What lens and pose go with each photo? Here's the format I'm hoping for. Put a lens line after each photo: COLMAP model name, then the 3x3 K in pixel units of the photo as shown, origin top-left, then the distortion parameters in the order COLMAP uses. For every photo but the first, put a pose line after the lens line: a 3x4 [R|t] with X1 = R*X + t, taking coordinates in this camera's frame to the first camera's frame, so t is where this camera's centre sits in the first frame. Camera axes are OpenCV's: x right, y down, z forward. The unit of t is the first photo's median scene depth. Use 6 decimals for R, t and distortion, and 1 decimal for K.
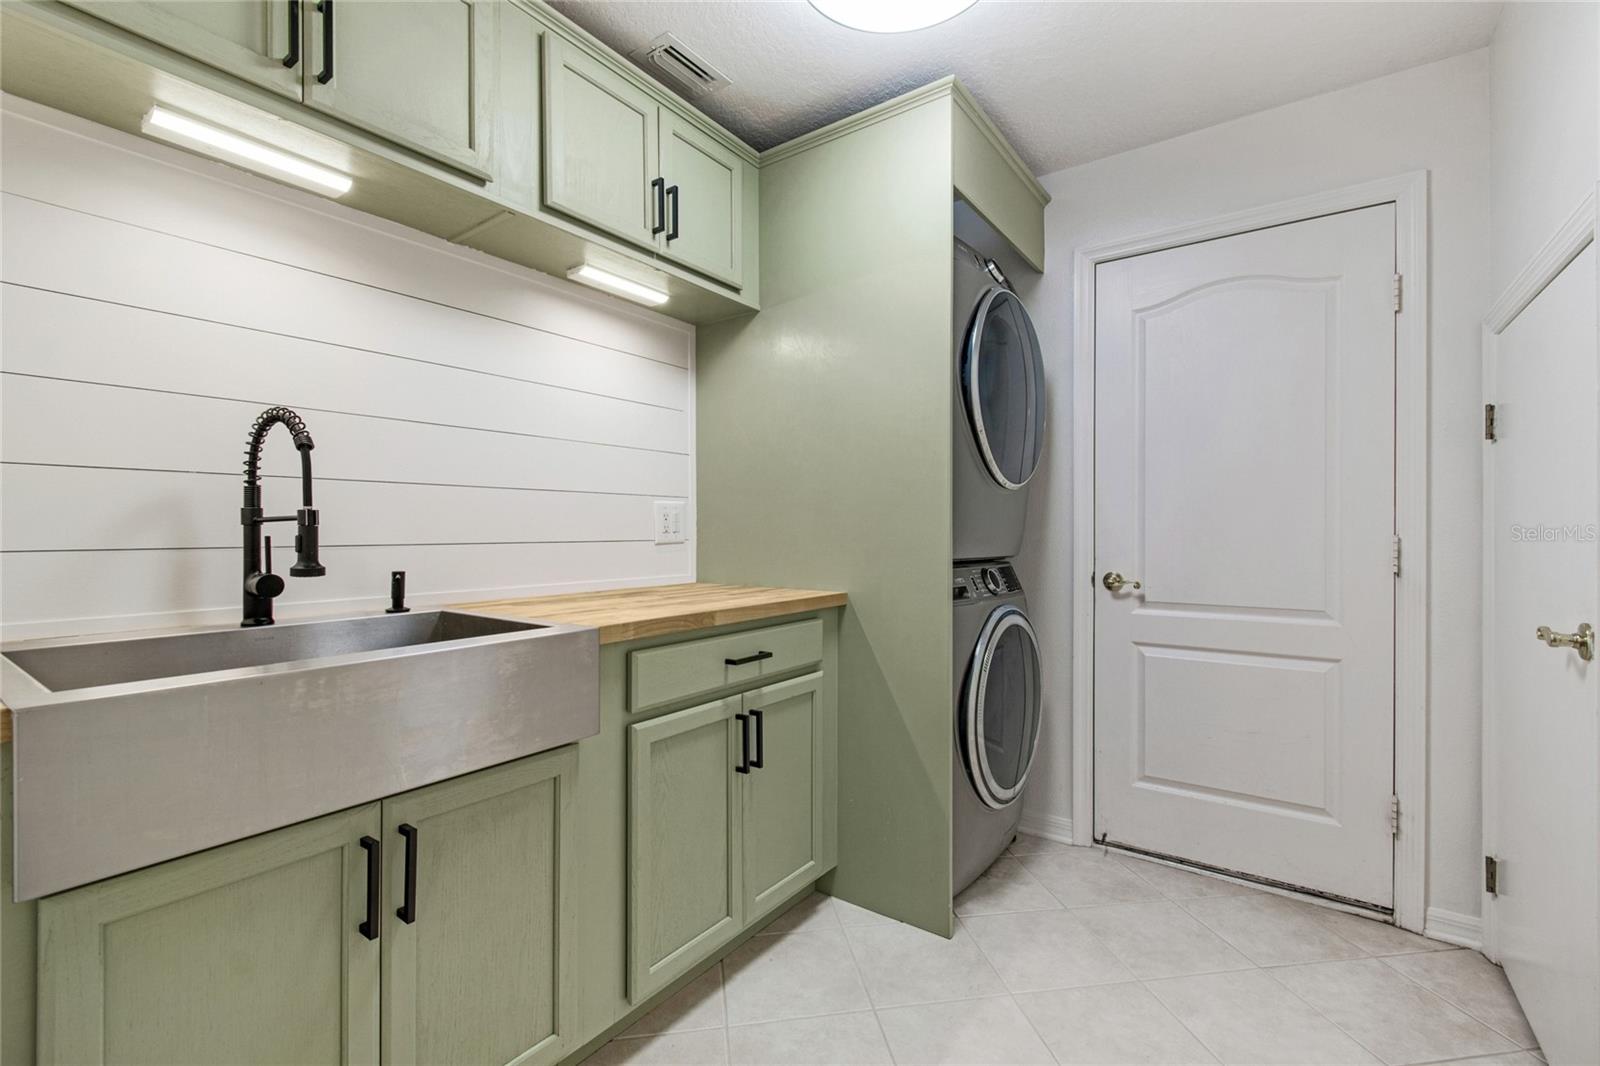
lens RADIAL K [[712.0, 0, 796.7], [0, 712.0, 528.1], [0, 0, 1]] dist [0.002944, -0.001298]
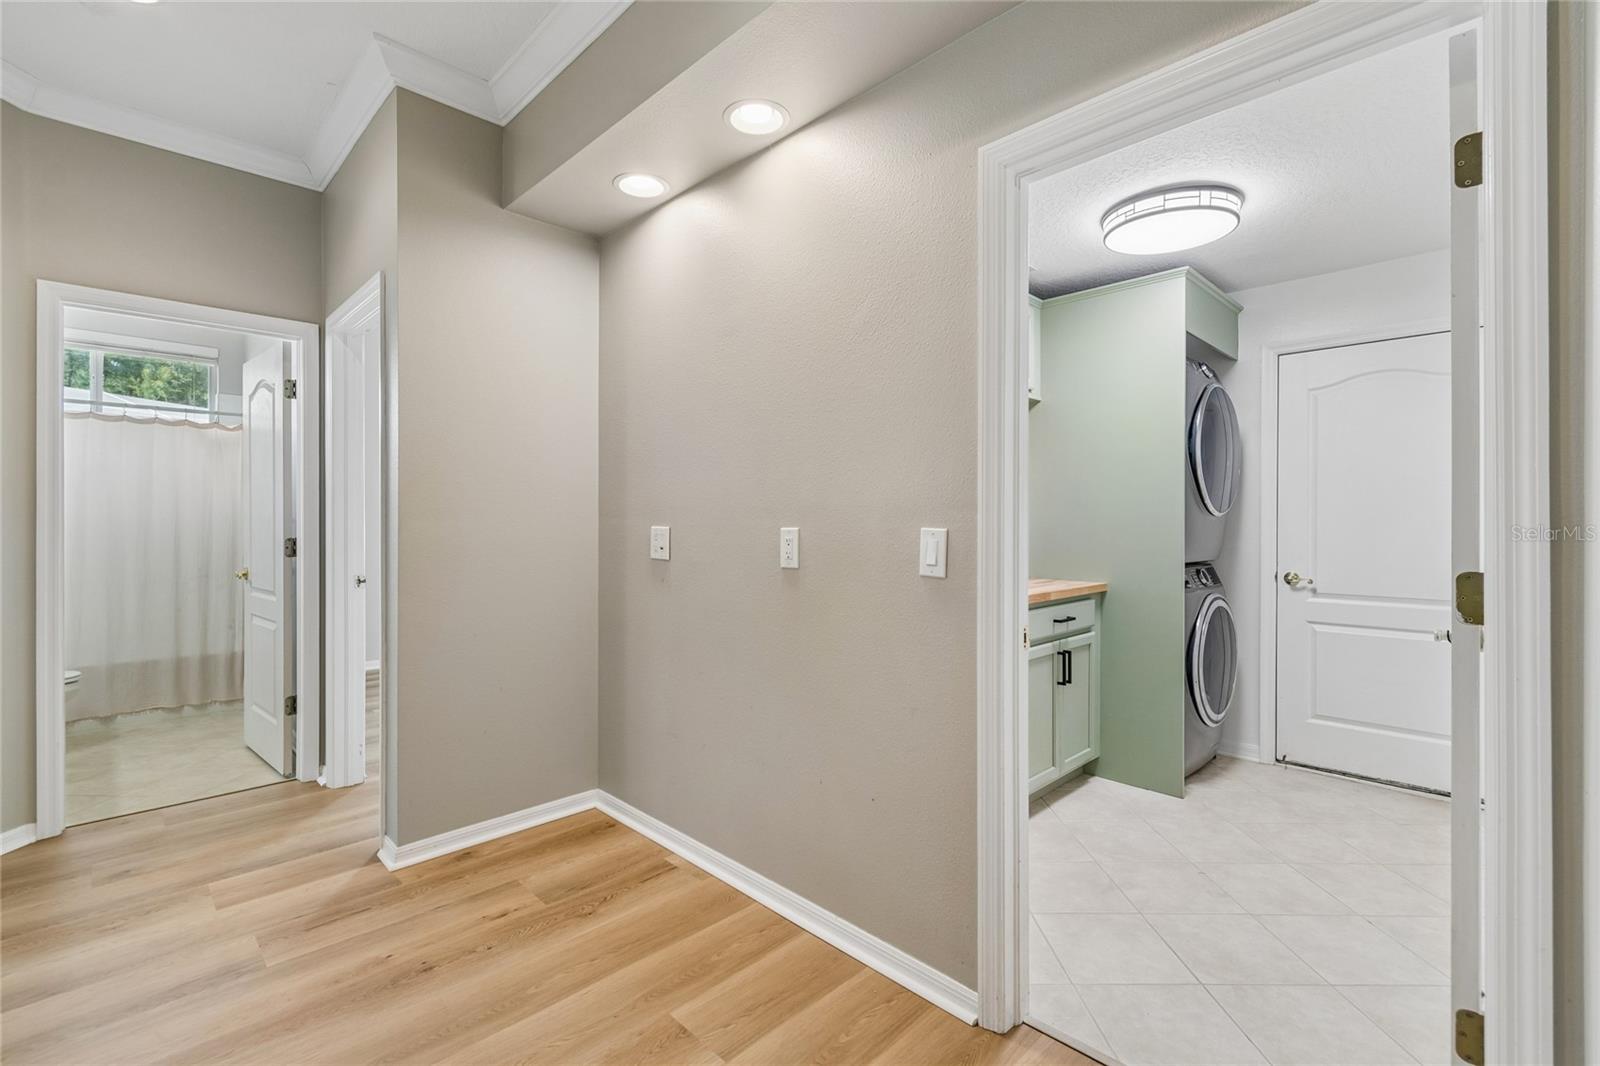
lens RADIAL K [[712.0, 0, 797.8], [0, 712.0, 524.4], [0, 0, 1]] dist [0.002944, -0.001298]
pose [[0.986265, 0.001053, -0.165169, -0.323072], [-0.000462, 0.999993, 0.003618, -0.041967], [0.165171, -0.003492, 0.986259, -0.624182]]
